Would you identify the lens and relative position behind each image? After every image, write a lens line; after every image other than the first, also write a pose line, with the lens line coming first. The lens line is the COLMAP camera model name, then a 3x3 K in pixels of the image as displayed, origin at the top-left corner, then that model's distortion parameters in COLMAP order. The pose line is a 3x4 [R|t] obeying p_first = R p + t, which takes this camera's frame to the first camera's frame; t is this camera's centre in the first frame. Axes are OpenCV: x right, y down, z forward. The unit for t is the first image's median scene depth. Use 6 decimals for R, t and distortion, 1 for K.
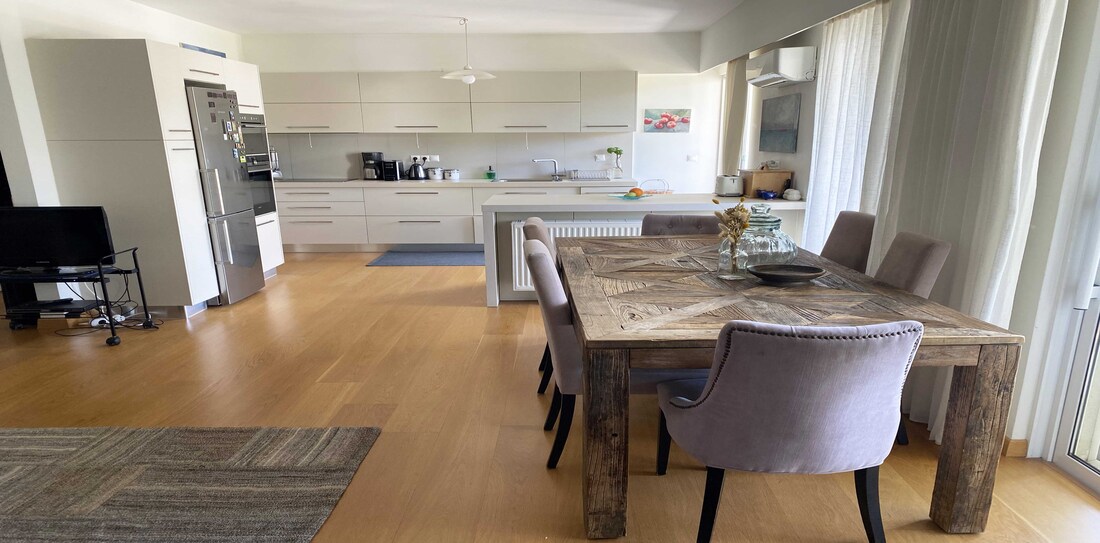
lens RADIAL K [[847.2, 0, 551.8], [0, 847.2, 296.6], [0, 0, 1]] dist [0.065027, -0.002472]
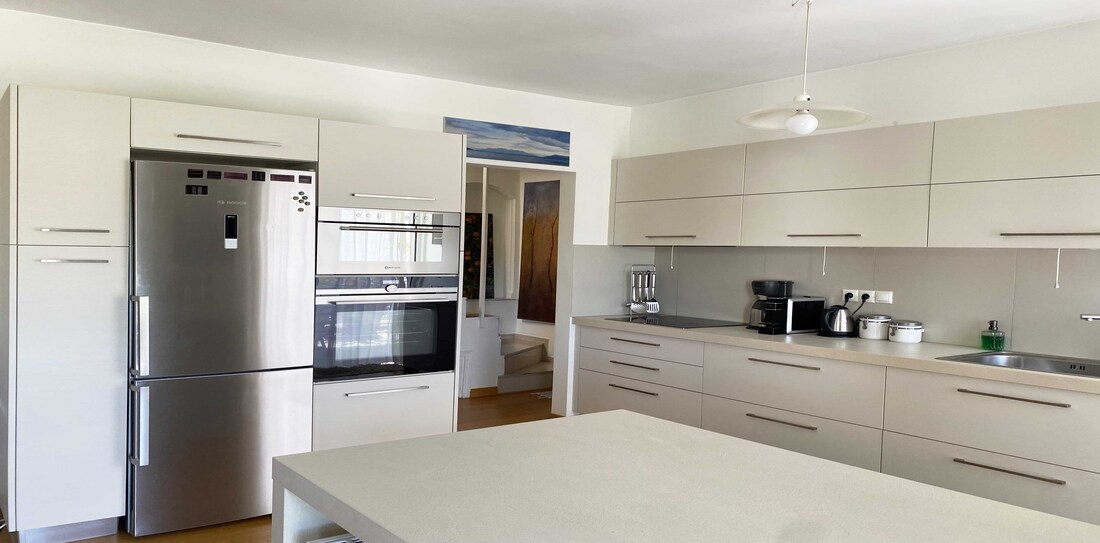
lens RADIAL K [[847.2, 0, 551.8], [0, 847.2, 296.6], [0, 0, 1]] dist [0.065027, -0.002472]
pose [[0.613190, 0.057372, -0.787849, 0.148711], [-0.166922, 0.984248, -0.058243, -0.104934], [0.772098, 0.167224, 0.613108, 0.559165]]
